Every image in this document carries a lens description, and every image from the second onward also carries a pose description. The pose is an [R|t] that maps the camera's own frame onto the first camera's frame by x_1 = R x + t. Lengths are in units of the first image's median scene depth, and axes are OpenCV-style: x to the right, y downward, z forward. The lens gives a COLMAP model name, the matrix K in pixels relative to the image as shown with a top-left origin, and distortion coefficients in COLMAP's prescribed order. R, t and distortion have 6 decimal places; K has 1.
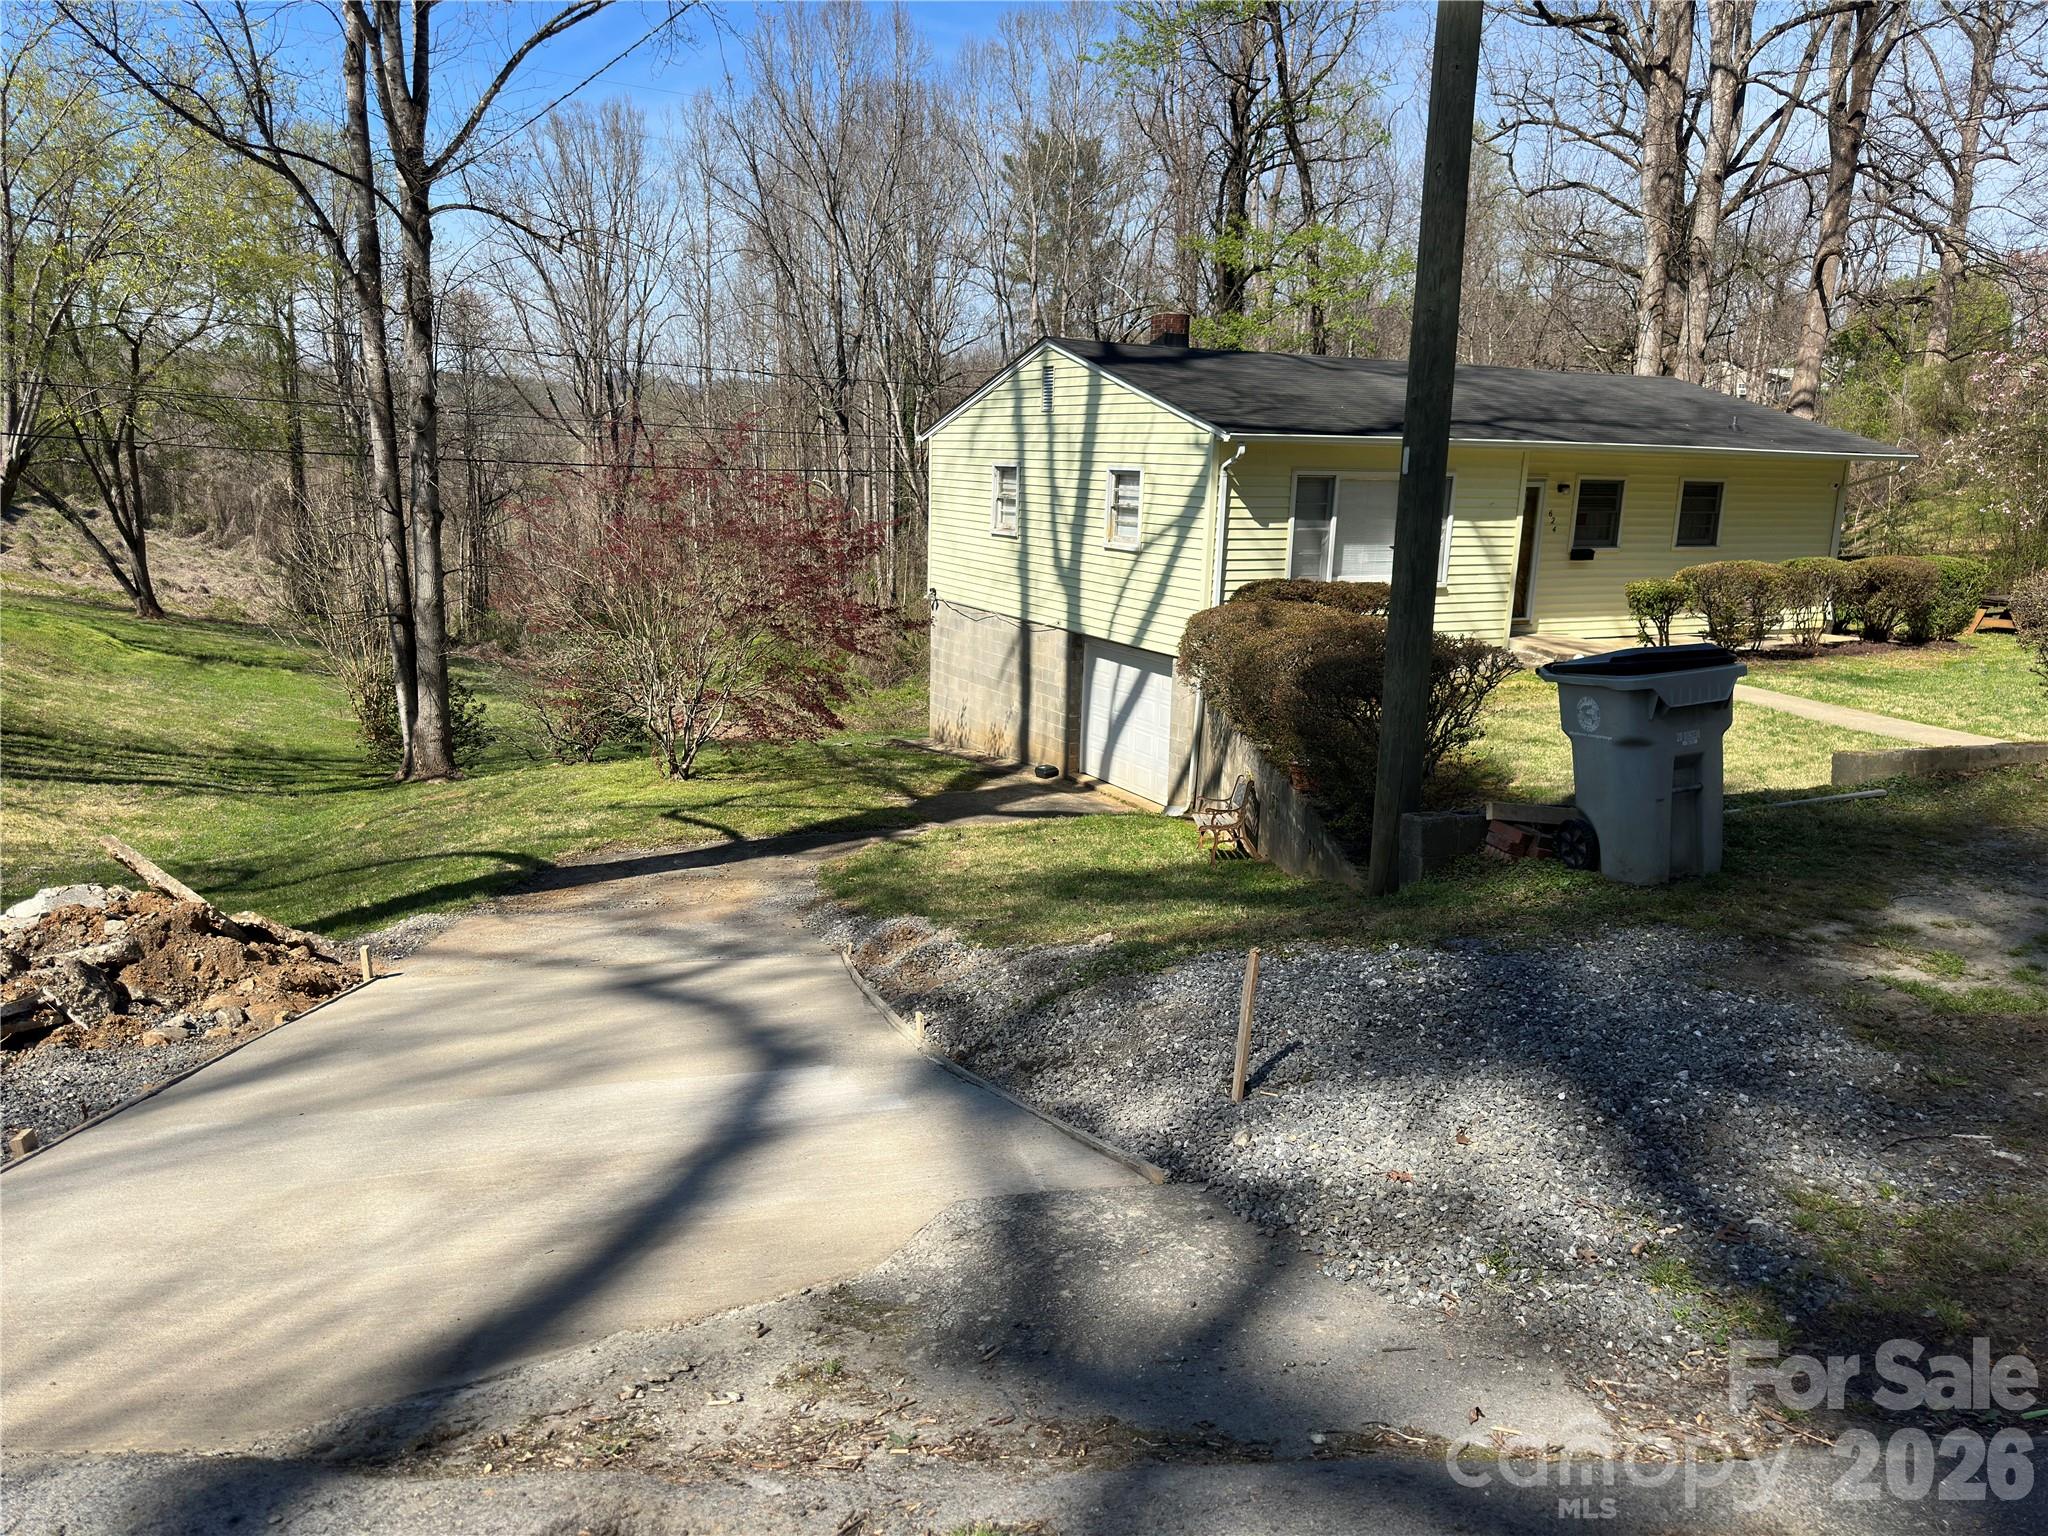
lens RADIAL K [[1455.3, 0, 1024.0], [0, 1455.3, 768.0], [0, 0, 1]] dist [0.098624, -0.204274]
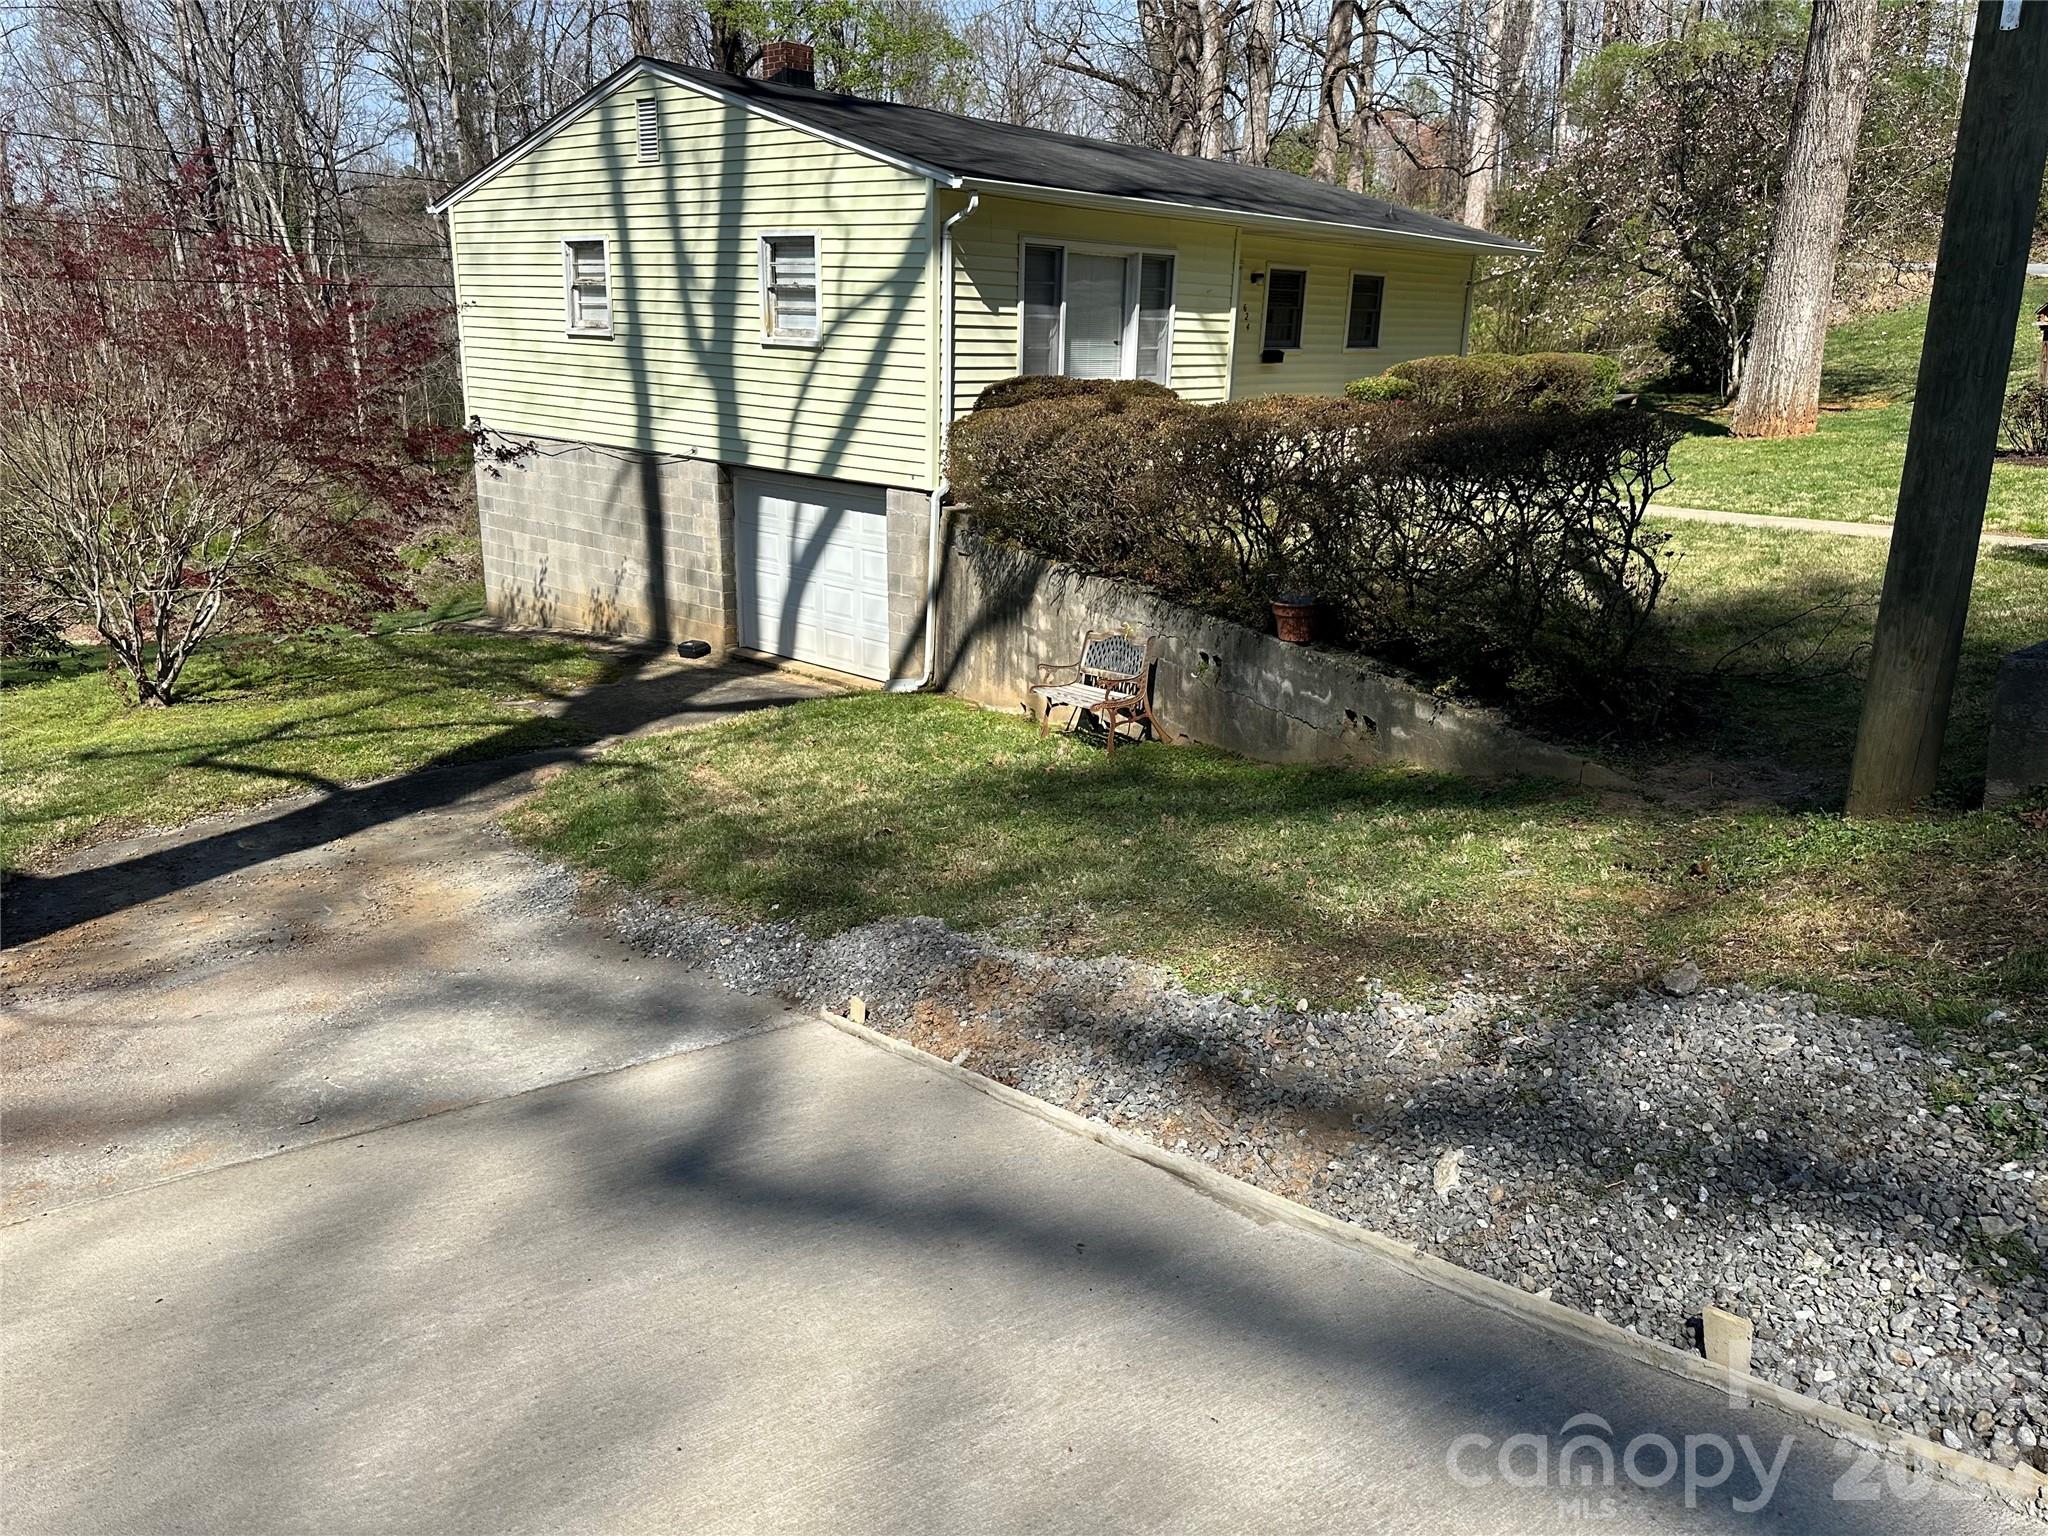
lens RADIAL K [[1455.3, 0, 1024.0], [0, 1455.3, 768.0], [0, 0, 1]] dist [0.098624, -0.204274]
pose [[0.920276, -0.112868, 0.374636, -0.133809], [0.077333, 0.991071, 0.108620, -0.006647], [-0.383550, -0.070989, 0.920788, 0.241421]]
